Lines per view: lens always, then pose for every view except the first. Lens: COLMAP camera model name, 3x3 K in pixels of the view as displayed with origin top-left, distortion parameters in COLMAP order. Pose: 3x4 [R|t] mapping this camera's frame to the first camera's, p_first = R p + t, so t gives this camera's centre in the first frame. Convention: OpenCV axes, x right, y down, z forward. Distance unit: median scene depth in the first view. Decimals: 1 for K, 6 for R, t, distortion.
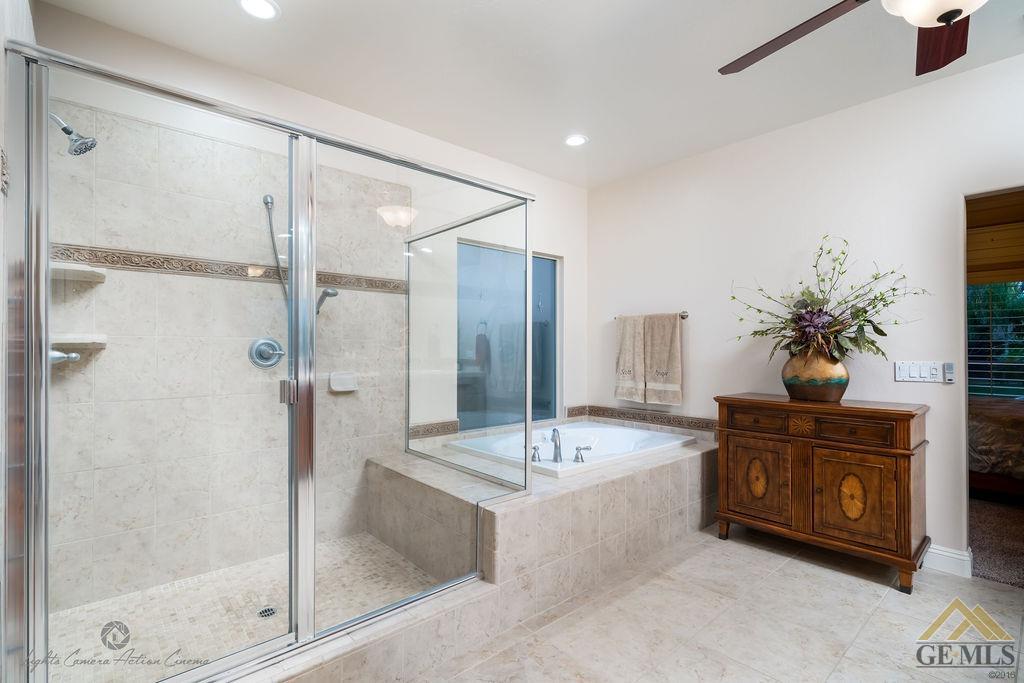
lens RADIAL K [[472.7, 0, 510.5], [0, 472.7, 346.5], [0, 0, 1]] dist [-0.000076, 0.000013]
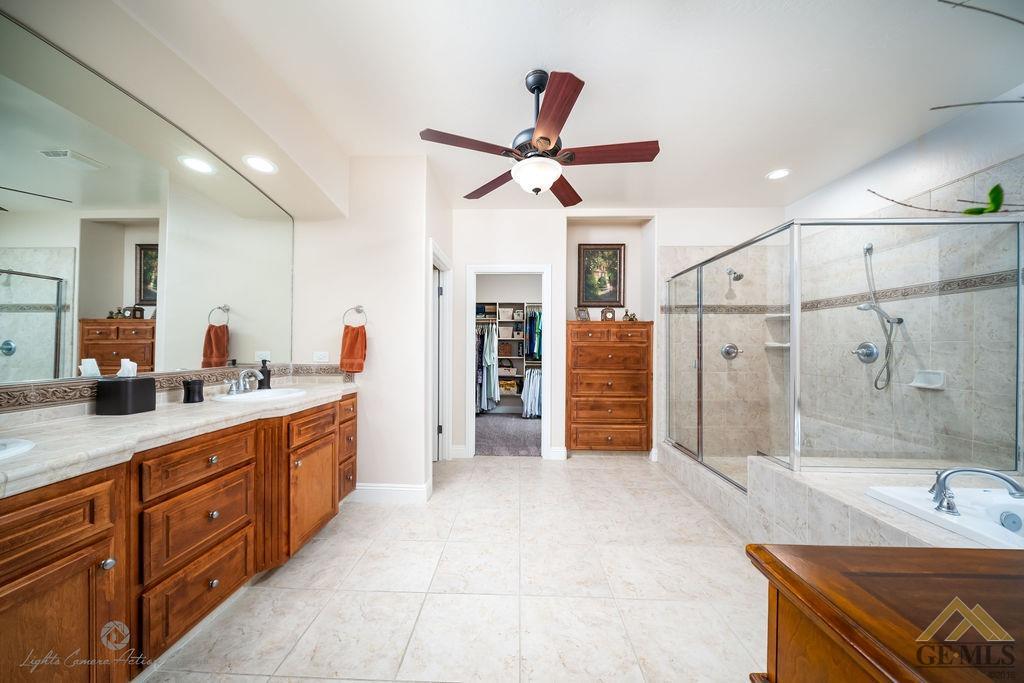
lens RADIAL K [[342.7, 0, 509.2], [0, 342.7, 345.4], [0, 0, 1]] dist [-0.003597, -0.000173]
pose [[-0.671457, -0.007675, -0.741004, 0.901423], [-0.001855, 0.999961, -0.008677, 0.002993], [0.741041, -0.004452, -0.671445, 0.810653]]
